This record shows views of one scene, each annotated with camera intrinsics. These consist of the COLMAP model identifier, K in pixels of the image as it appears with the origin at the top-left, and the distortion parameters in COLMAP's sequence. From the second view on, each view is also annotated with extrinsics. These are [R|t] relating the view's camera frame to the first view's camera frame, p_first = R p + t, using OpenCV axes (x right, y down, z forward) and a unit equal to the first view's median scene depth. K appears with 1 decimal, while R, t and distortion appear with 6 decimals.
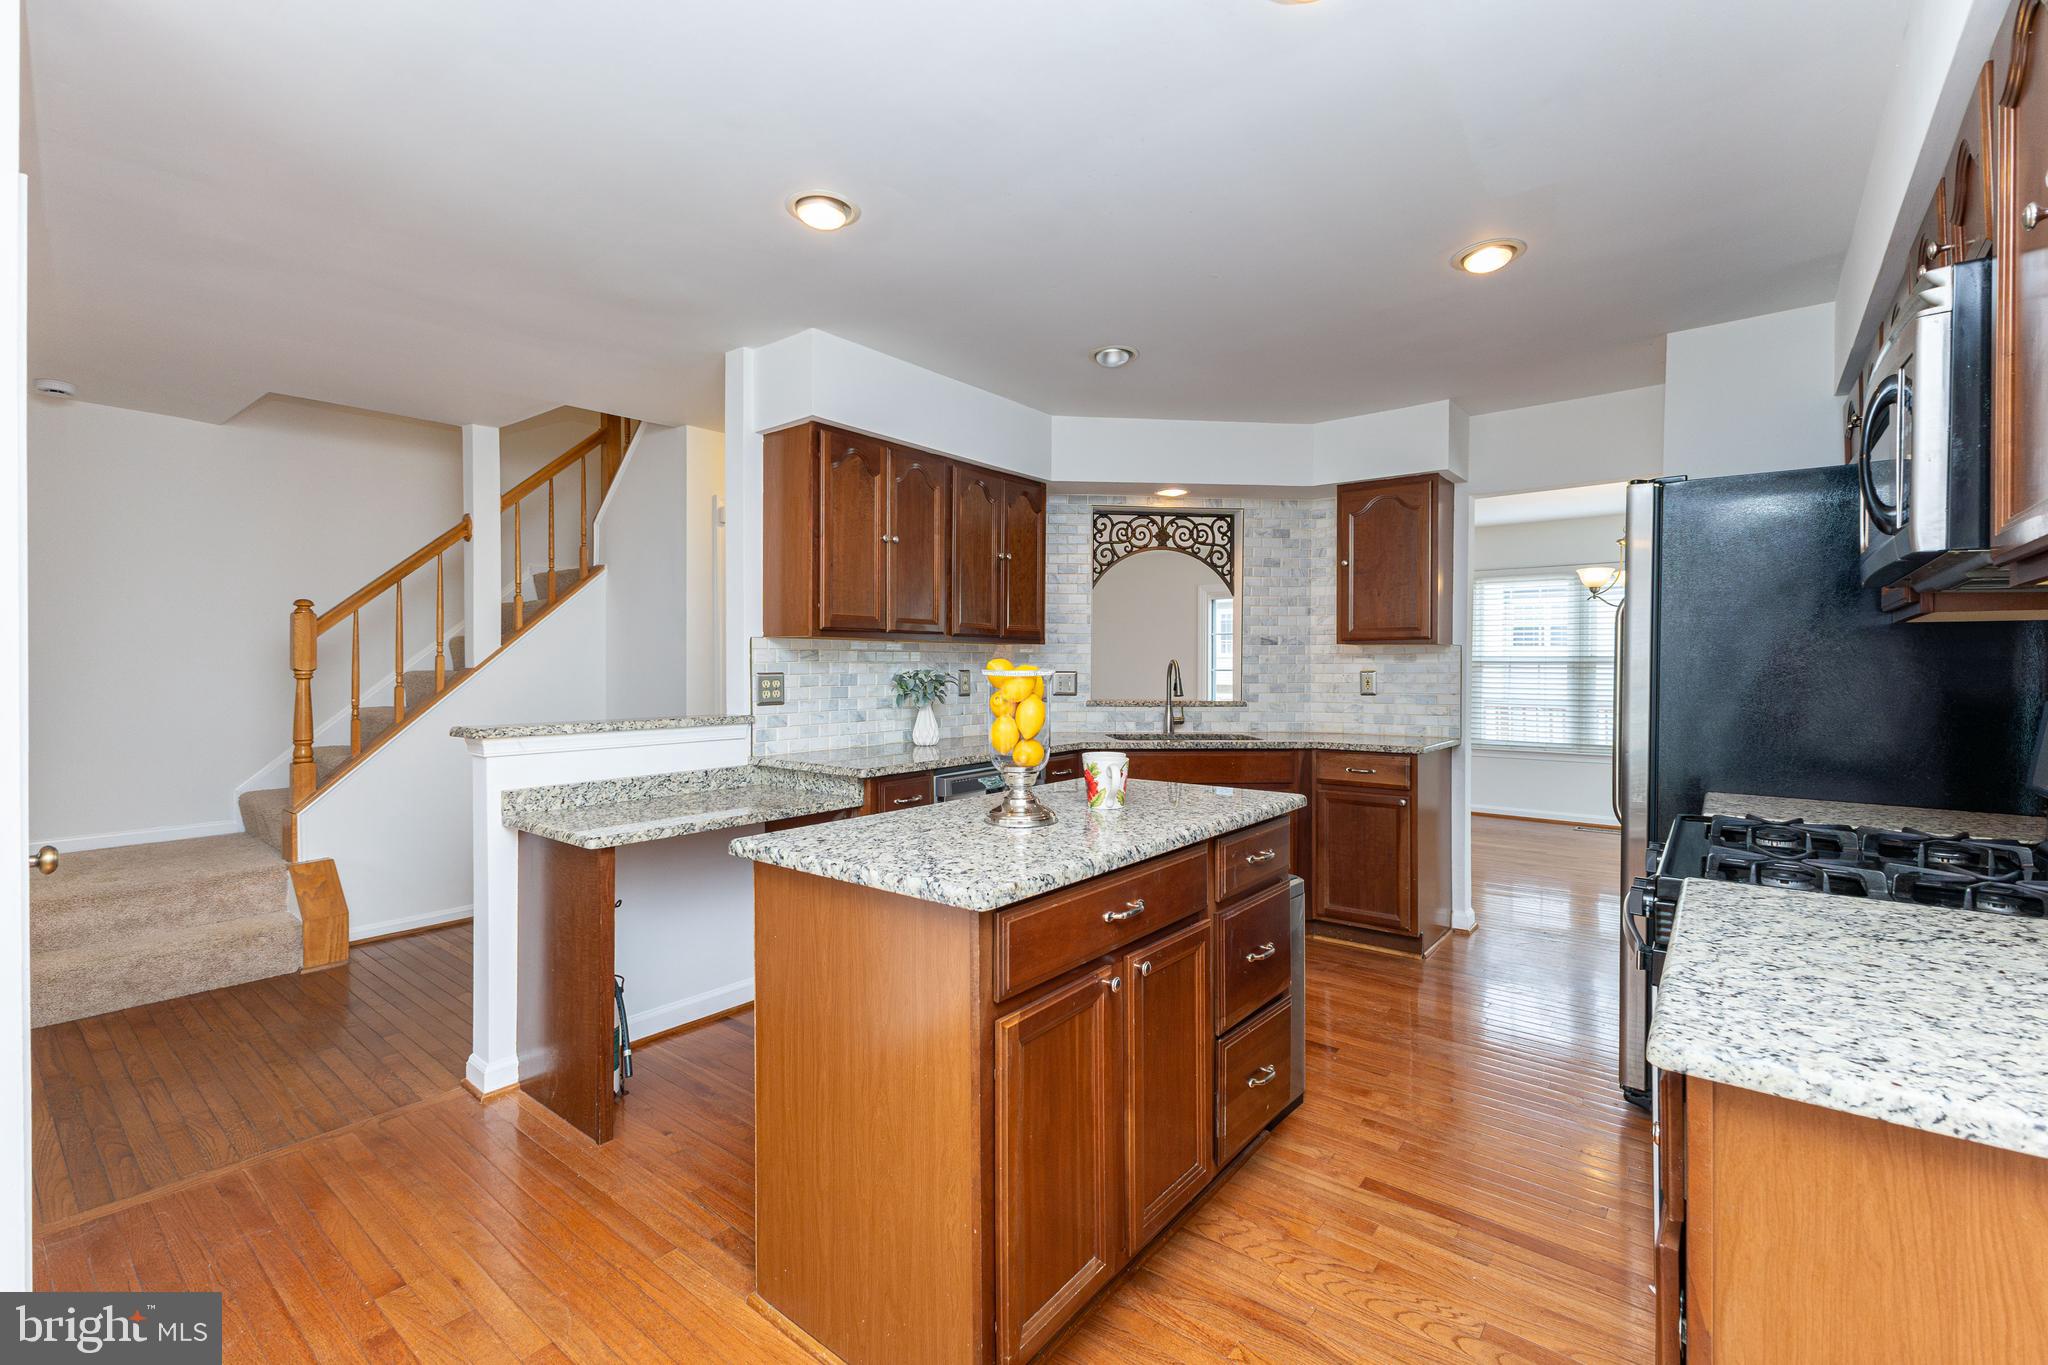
lens RADIAL K [[887.8, 0, 1044.5], [0, 887.8, 668.2], [0, 0, 1]] dist [0.000576, 0.000123]
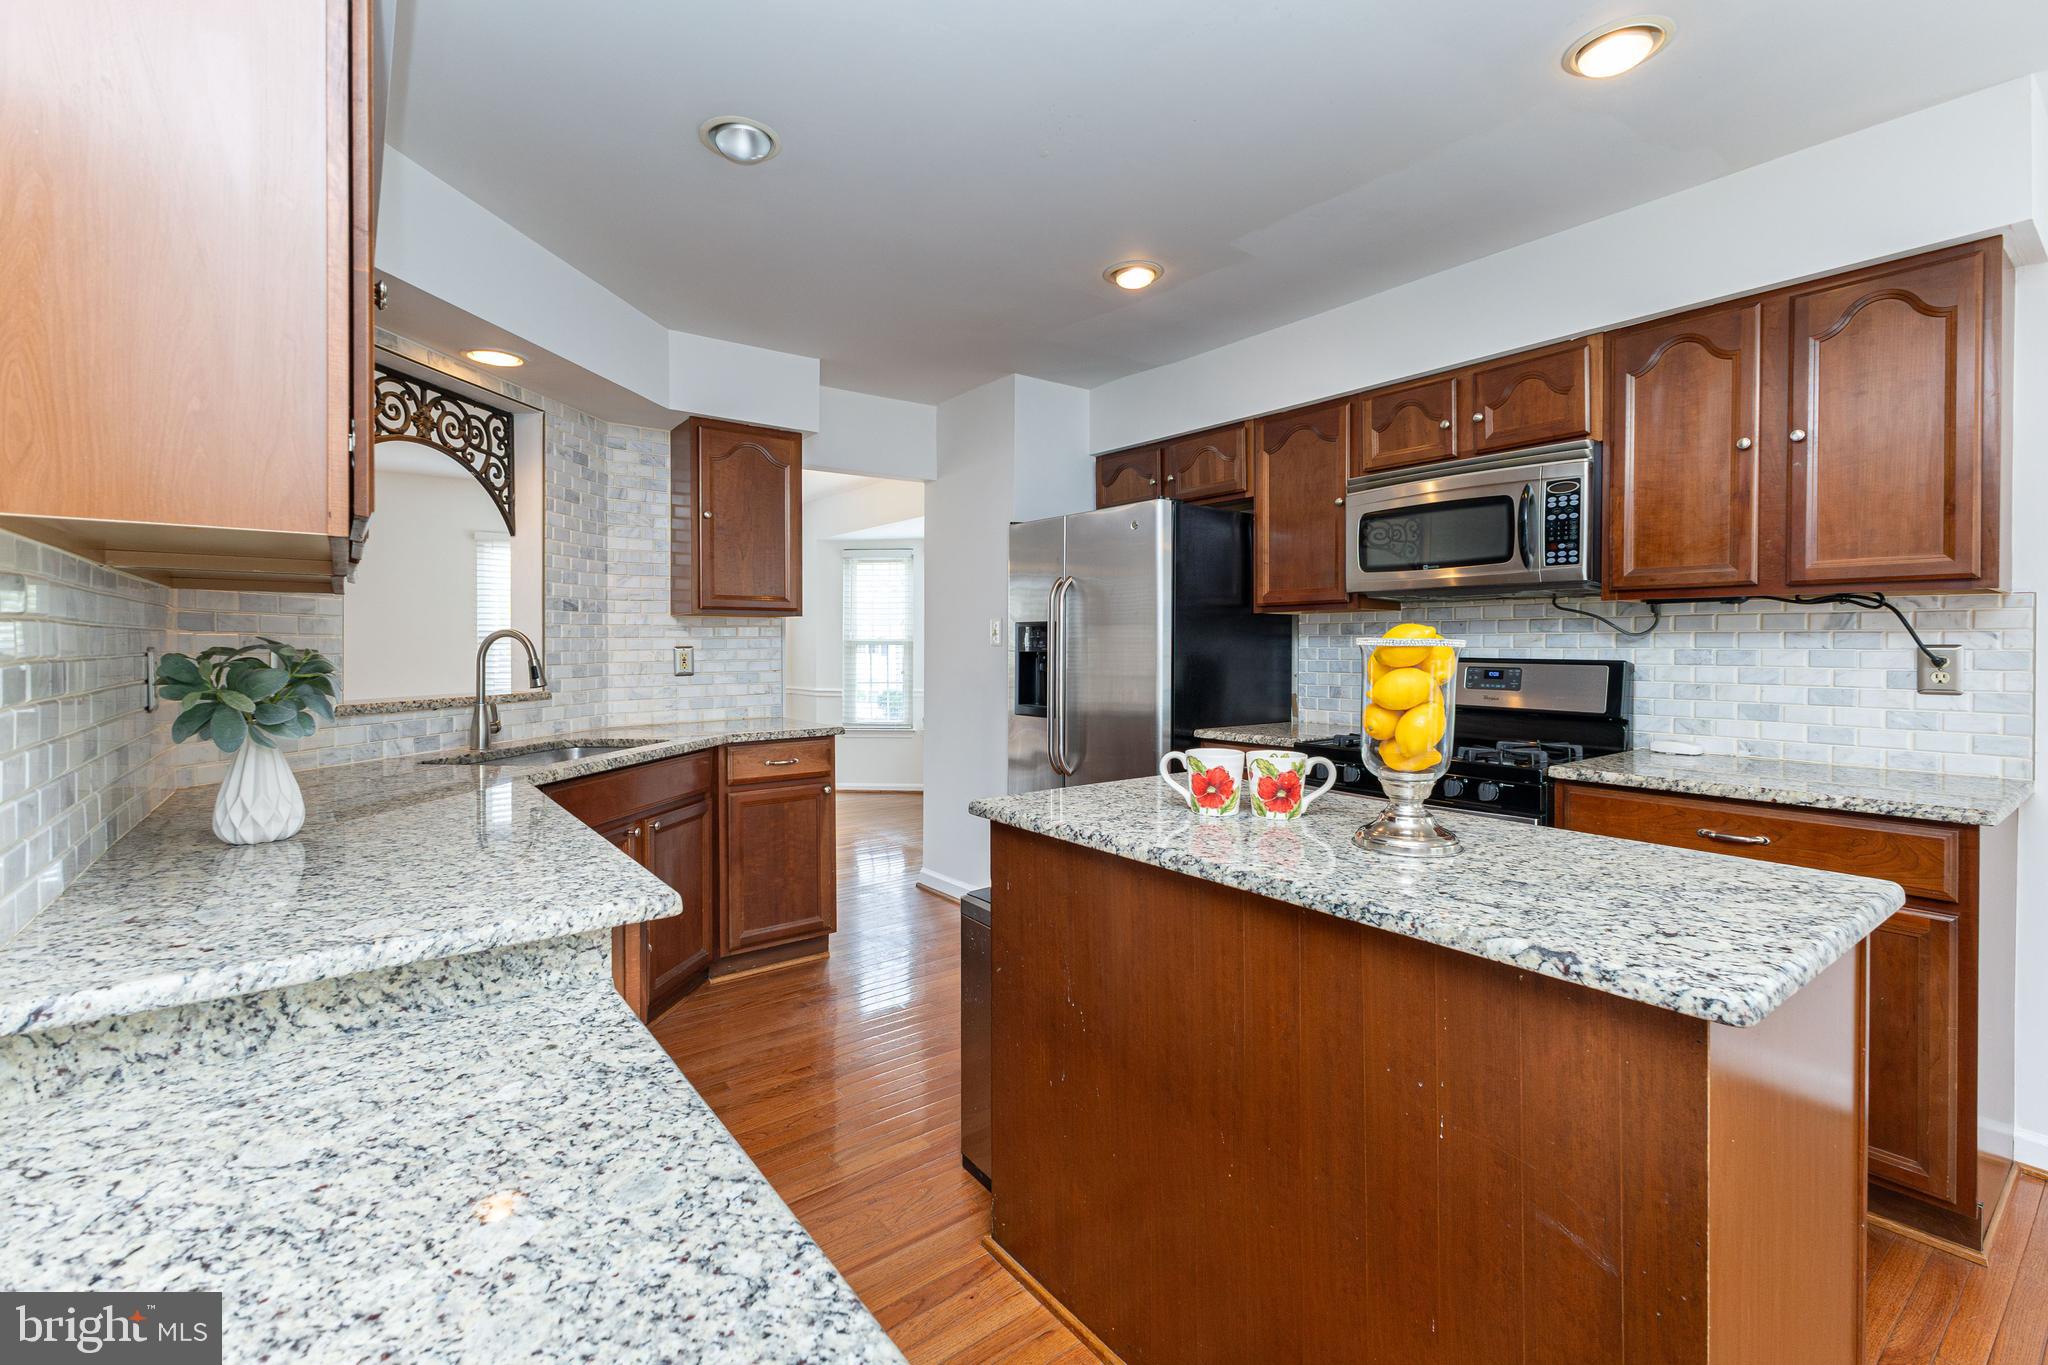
lens RADIAL K [[878.7, 0, 1021.6], [0, 878.7, 651.3], [0, 0, 1]] dist [0.000843, 0.000075]
pose [[0.257966, -0.009826, 0.966104, -0.339218], [0.003406, 0.999951, 0.009261, 0.000883], [-0.966148, 0.000902, 0.257987, 0.468816]]
